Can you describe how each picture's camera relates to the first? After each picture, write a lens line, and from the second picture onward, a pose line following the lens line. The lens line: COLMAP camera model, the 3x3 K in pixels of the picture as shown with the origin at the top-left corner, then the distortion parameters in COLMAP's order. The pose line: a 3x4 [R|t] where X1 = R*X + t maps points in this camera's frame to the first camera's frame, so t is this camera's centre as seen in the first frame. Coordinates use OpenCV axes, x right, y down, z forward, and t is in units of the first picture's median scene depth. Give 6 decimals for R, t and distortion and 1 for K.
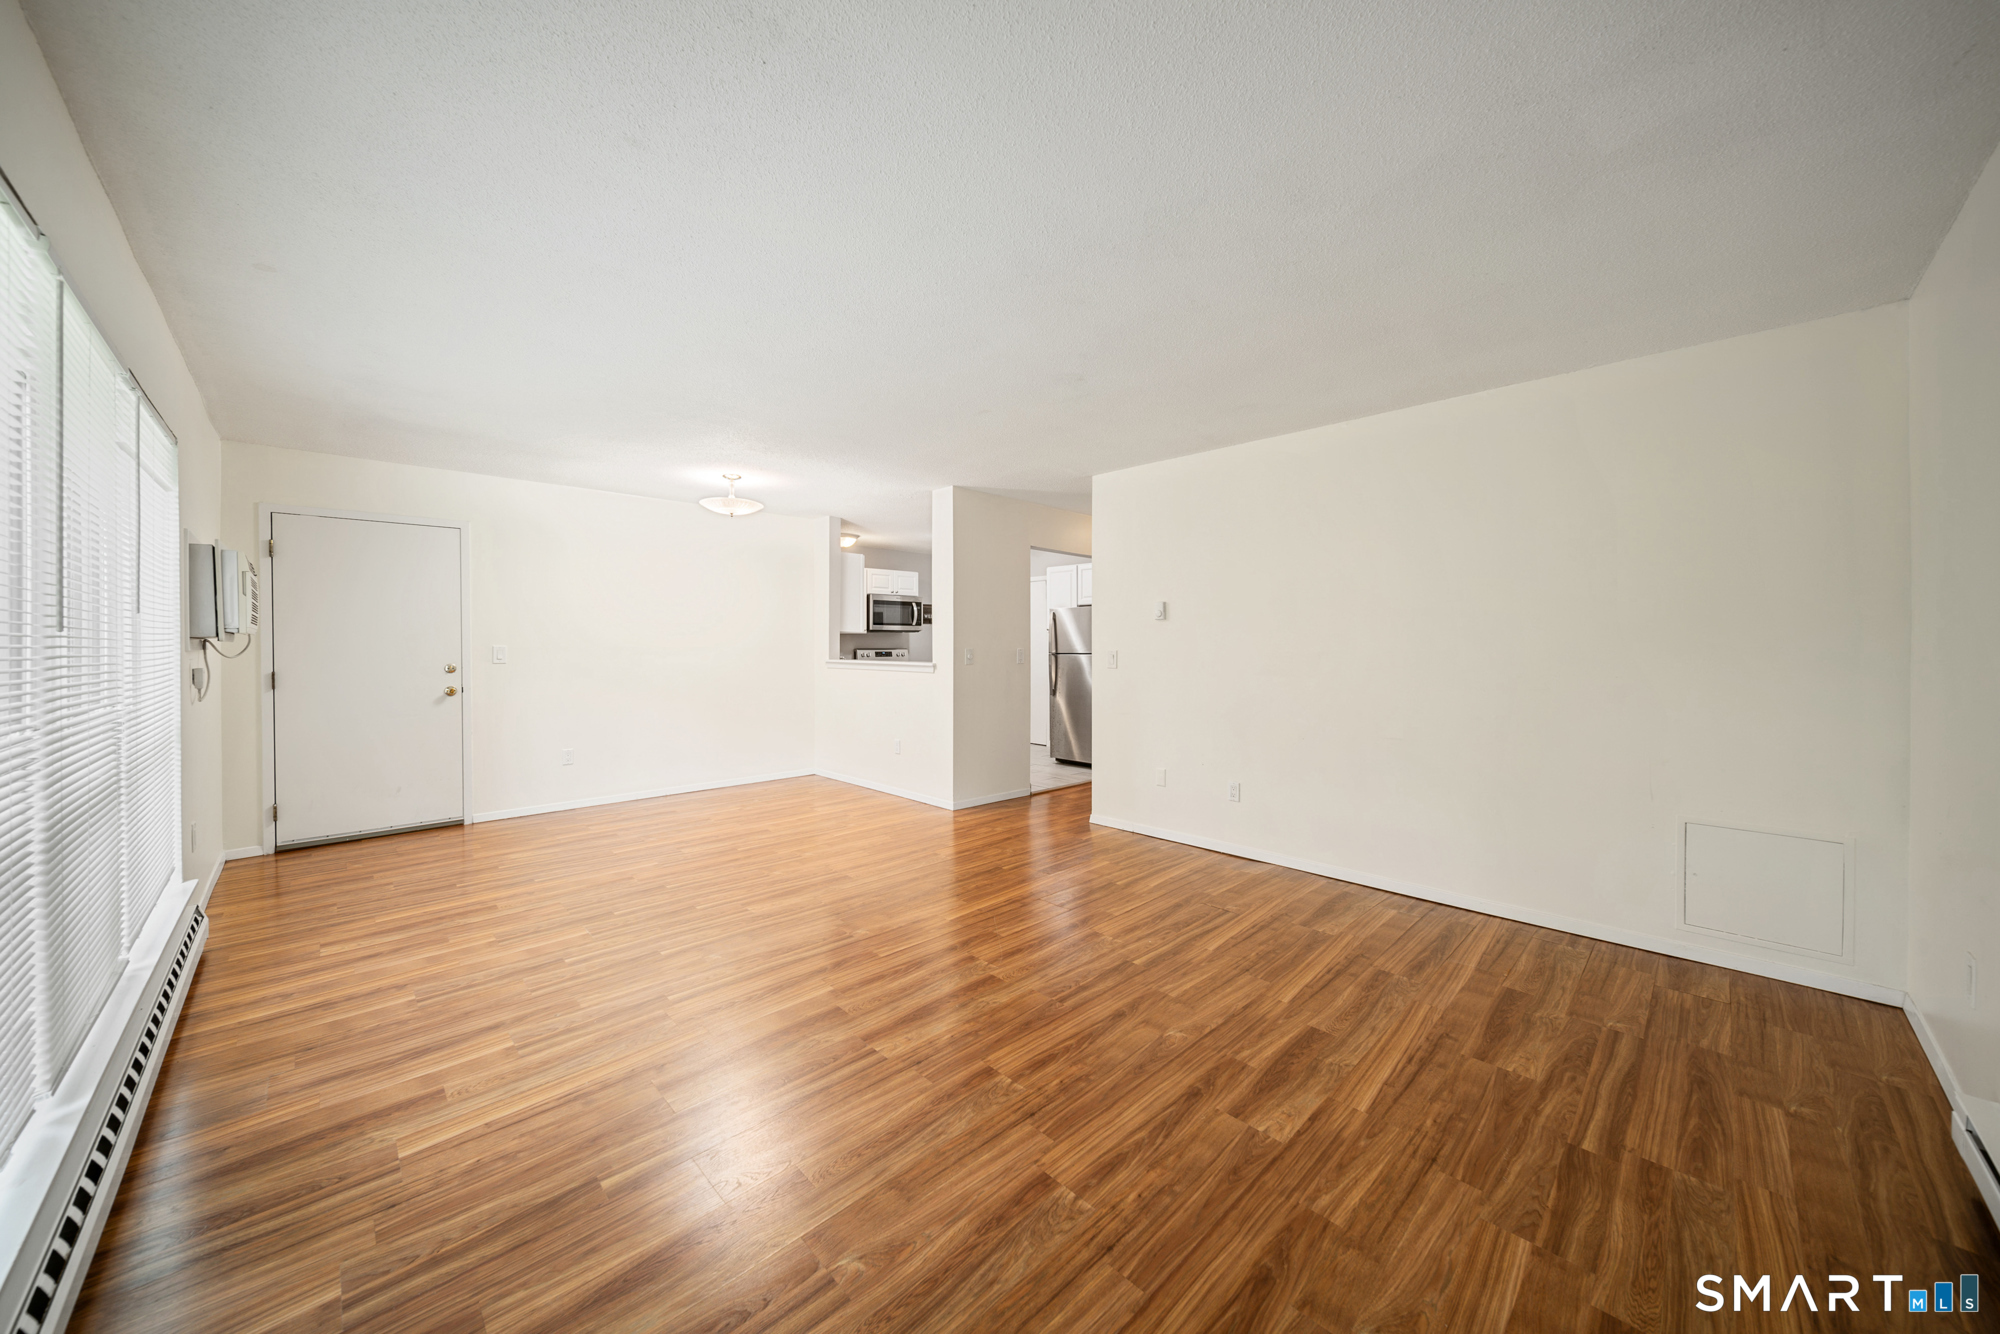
lens RADIAL K [[702.0, 0, 998.8], [0, 702.0, 658.3], [0, 0, 1]] dist [0.000132, -0.001617]
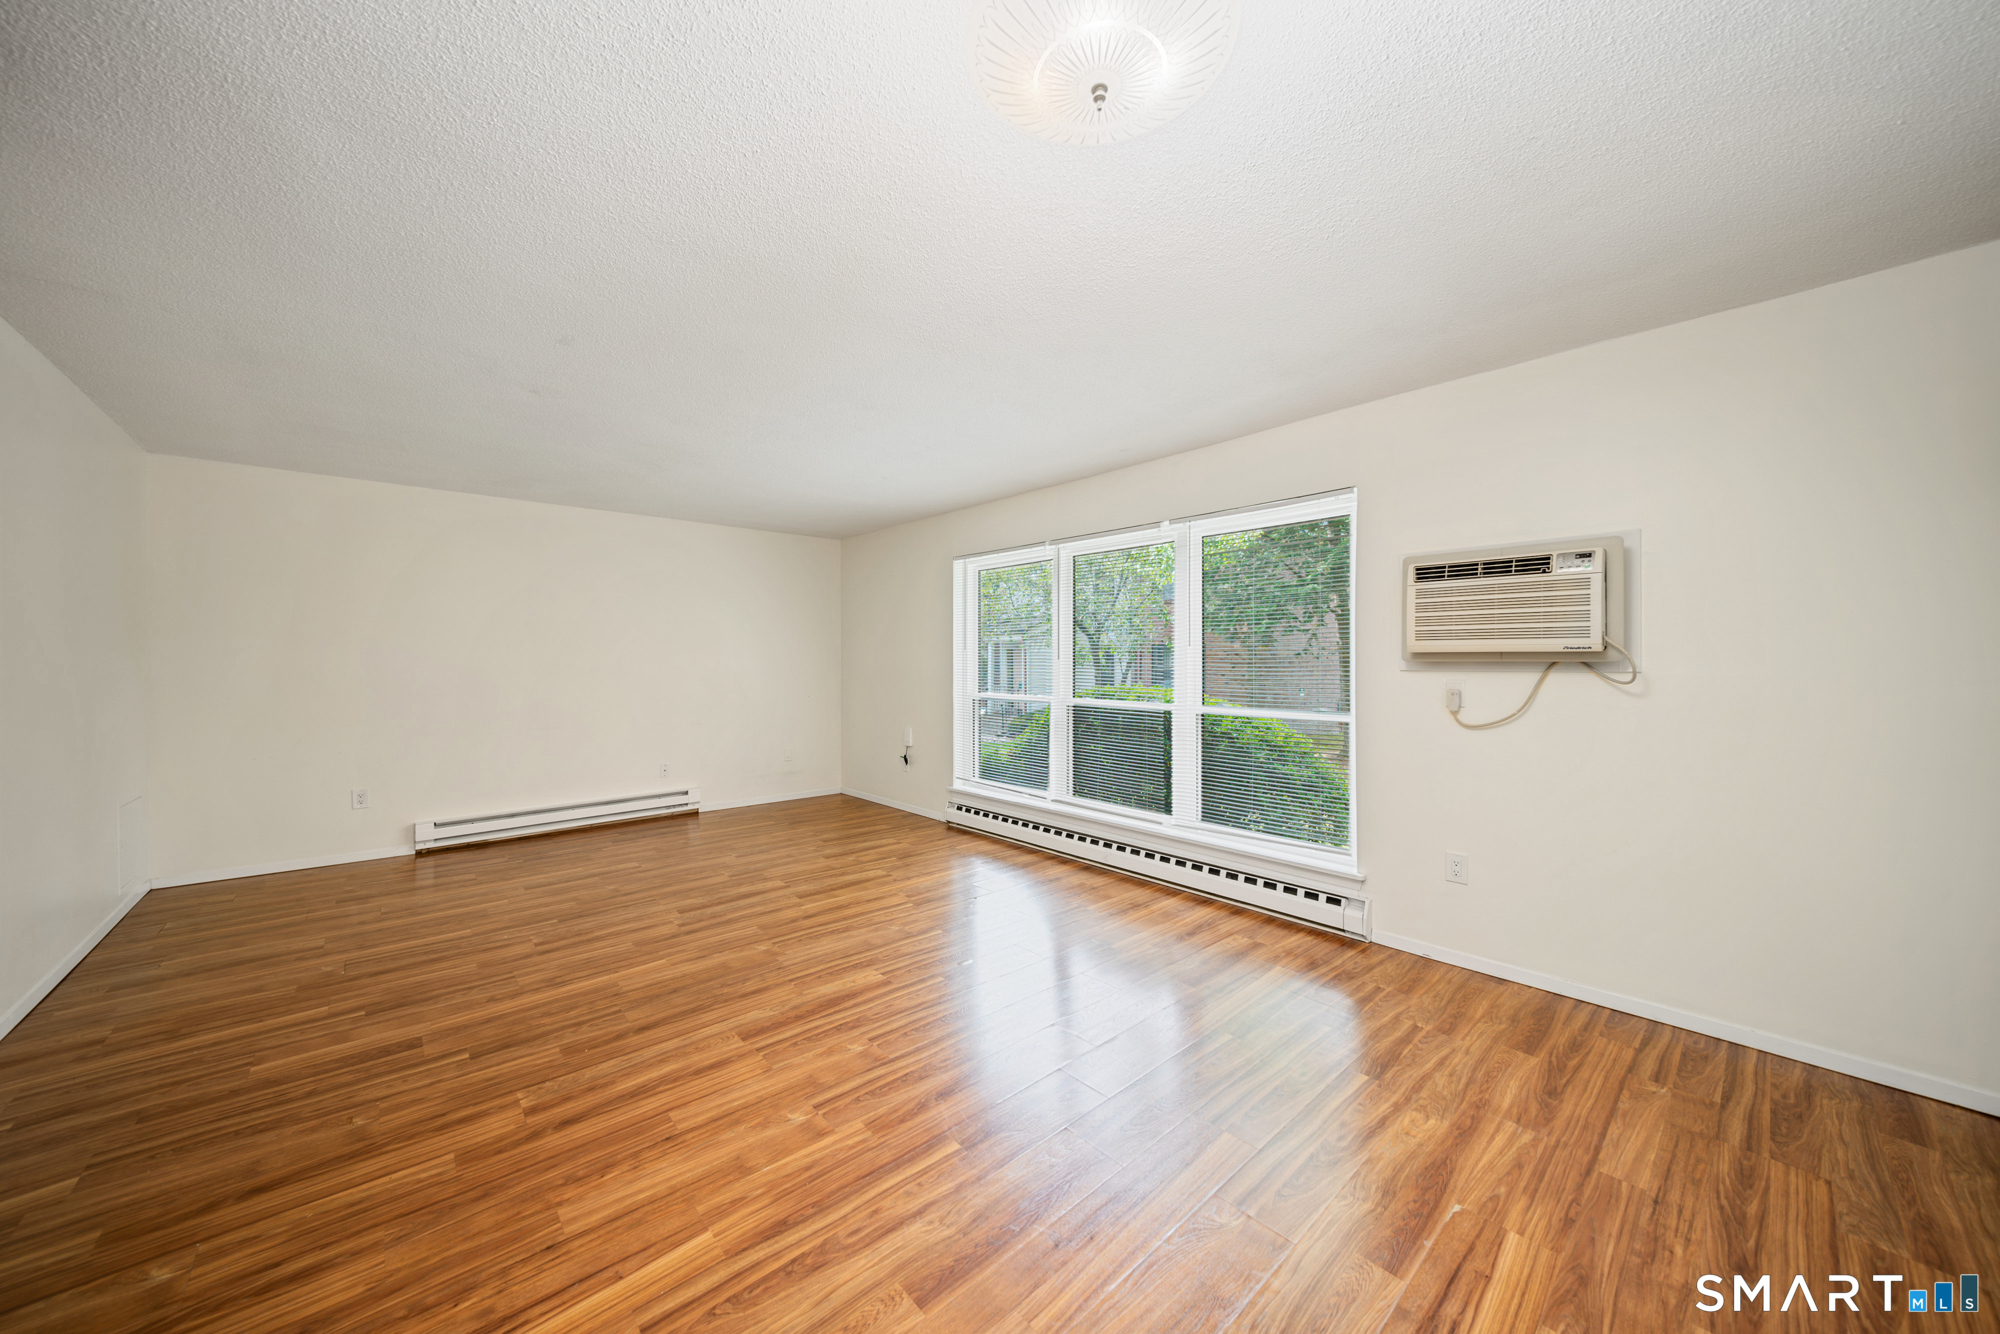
lens RADIAL K [[702.0, 0, 998.5], [0, 702.0, 663.0], [0, 0, 1]] dist [0.000132, -0.001617]
pose [[-0.999110, 0.000080, 0.042170, -0.594825], [0.001037, 0.999742, 0.022671, -0.045141], [-0.042157, 0.022695, -0.998853, 2.043687]]
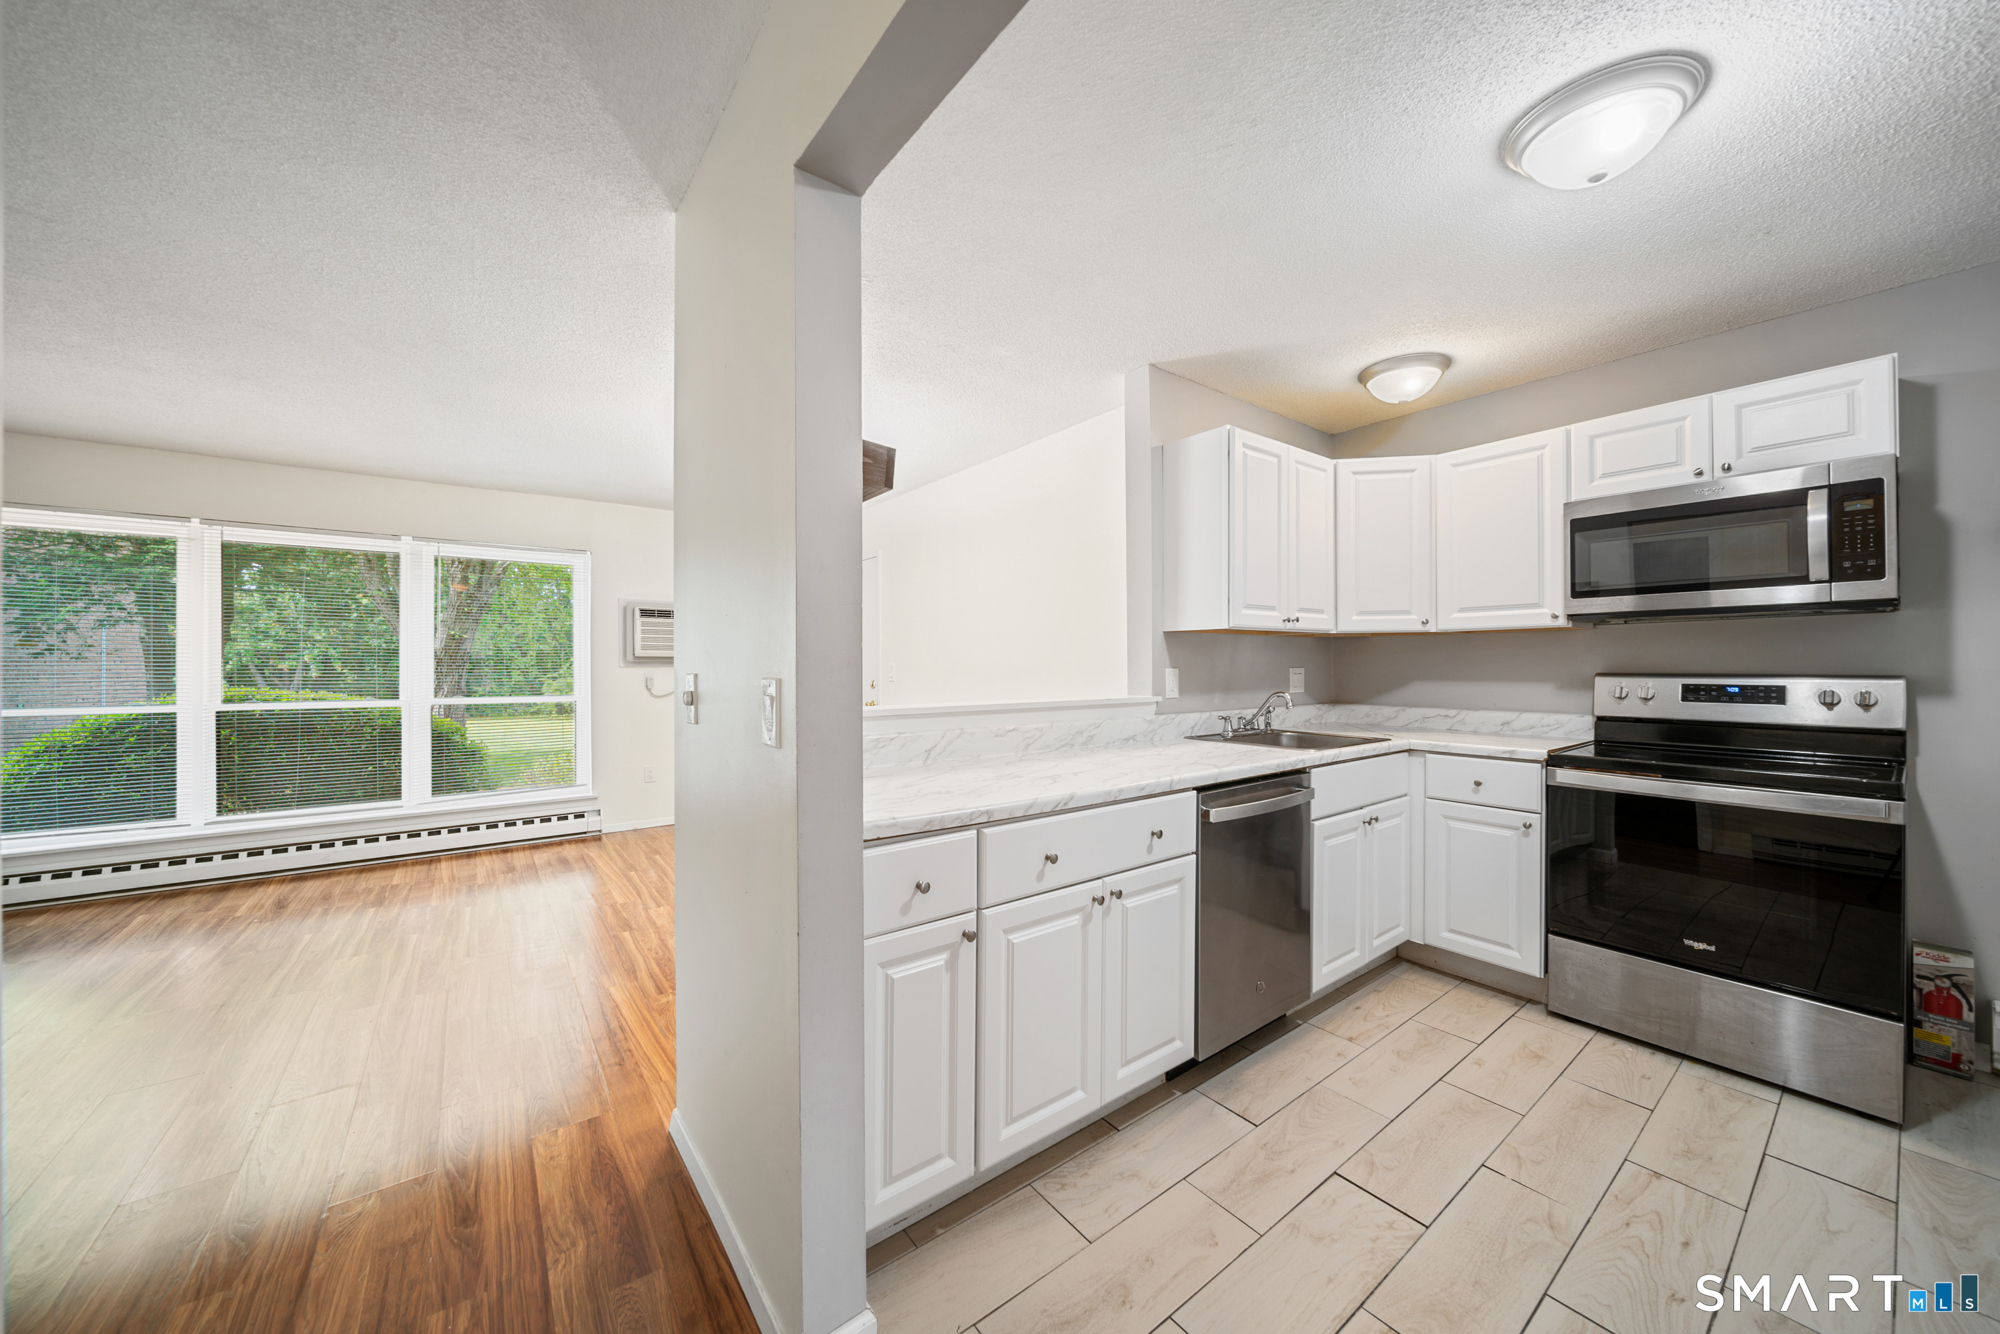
lens RADIAL K [[702.0, 0, 976.6], [0, 702.0, 665.9], [0, 0, 1]] dist [0.000132, -0.001617]
pose [[-0.152969, 0.004372, -0.988221, 0.459996], [-0.018148, 0.999809, 0.007232, -0.041726], [0.988064, 0.019040, -0.152860, 2.138844]]
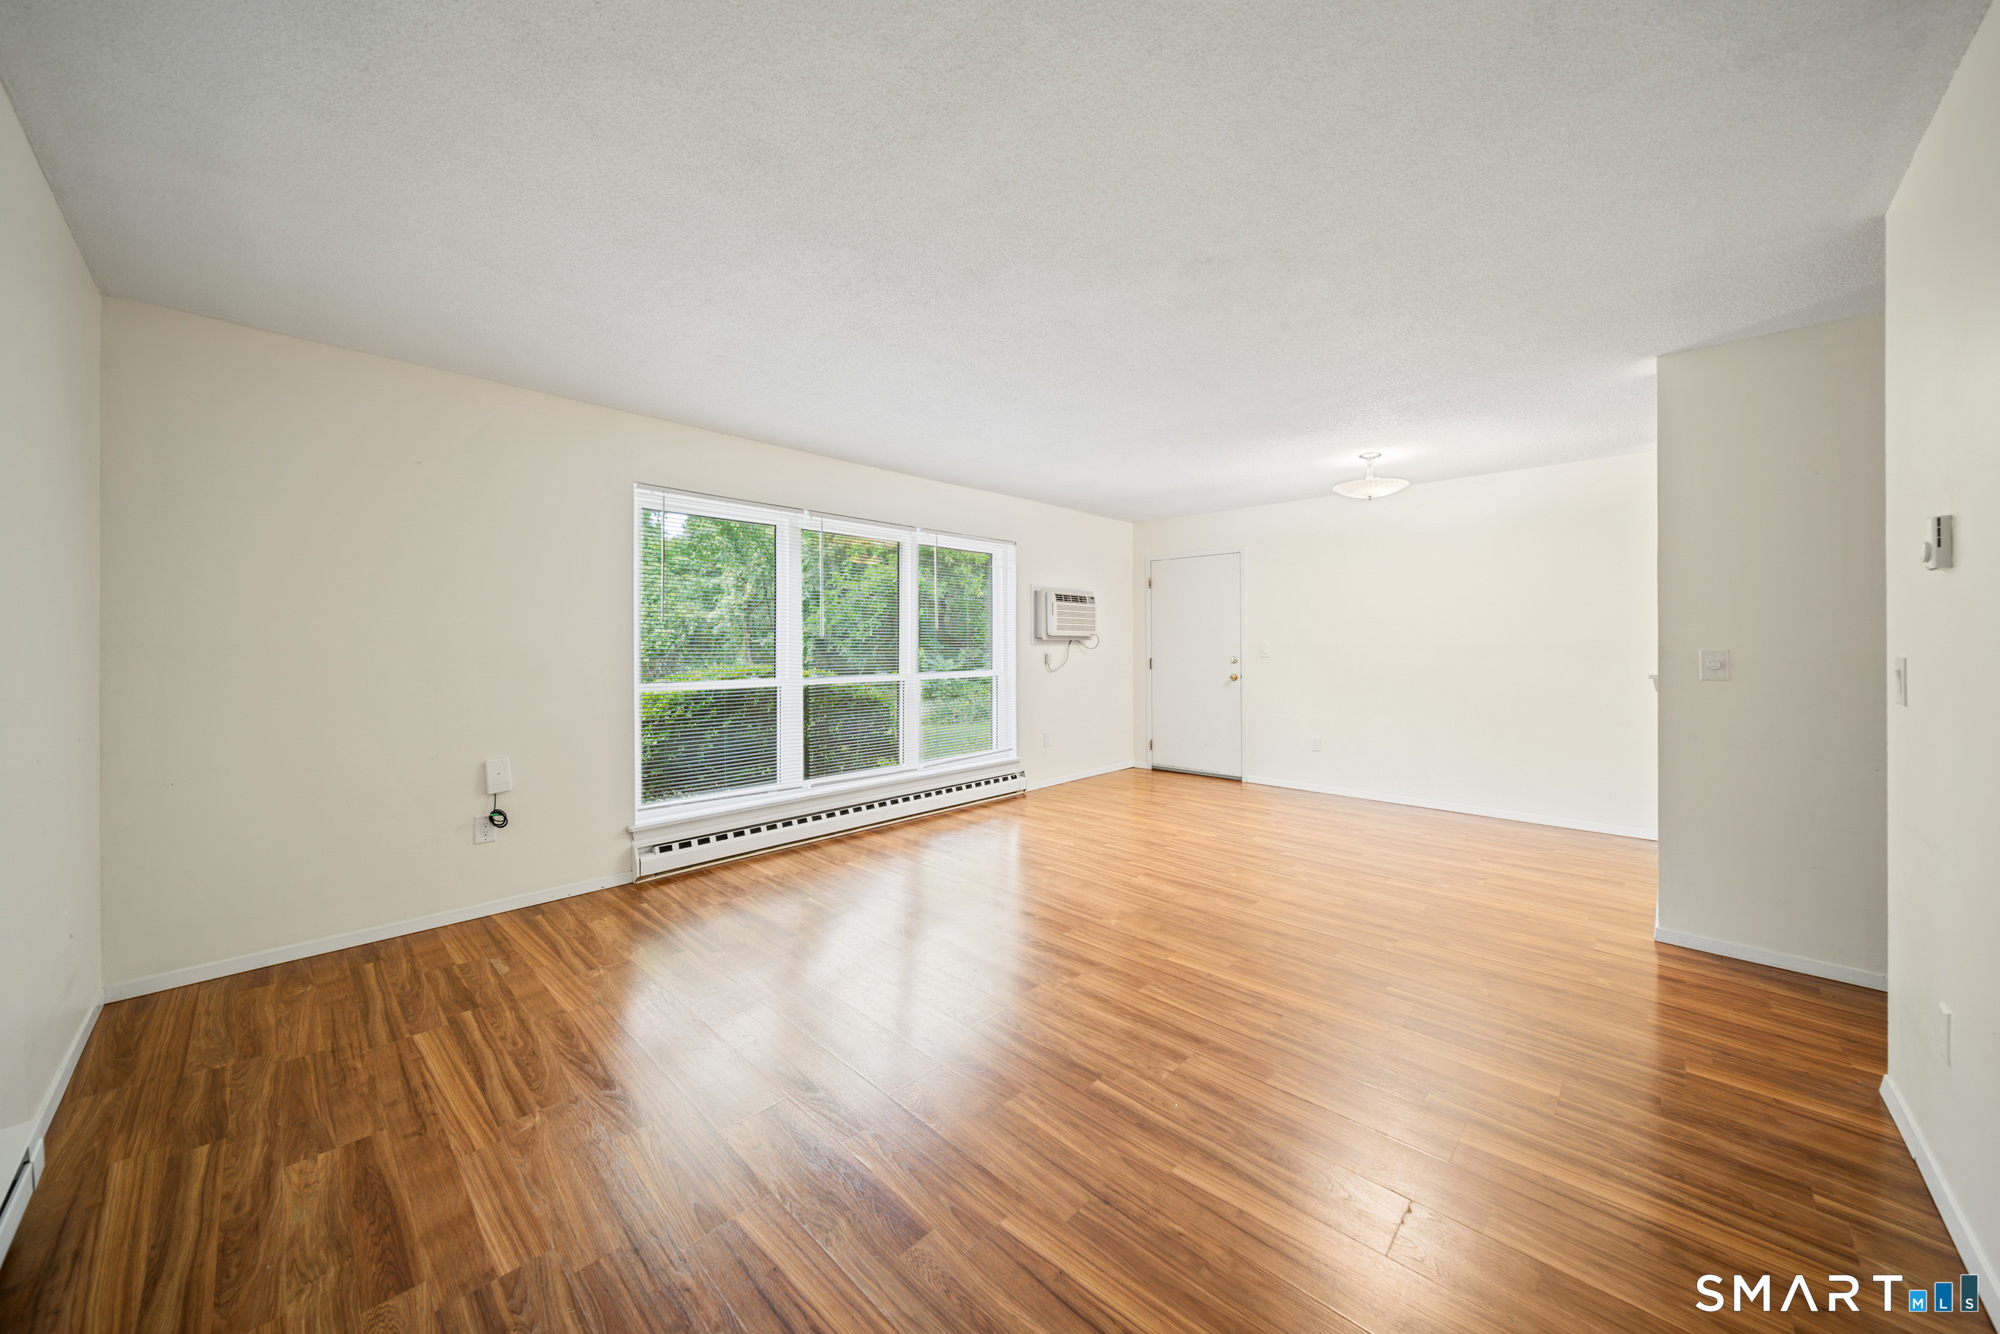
lens RADIAL K [[702.0, 0, 986.1], [0, 702.0, 664.0], [0, 0, 1]] dist [0.000132, -0.001617]
pose [[0.028150, 0.033543, -0.999041, 0.839460], [-0.021584, 0.999224, 0.032941, -0.018564], [0.999371, 0.020636, 0.028852, 0.797439]]
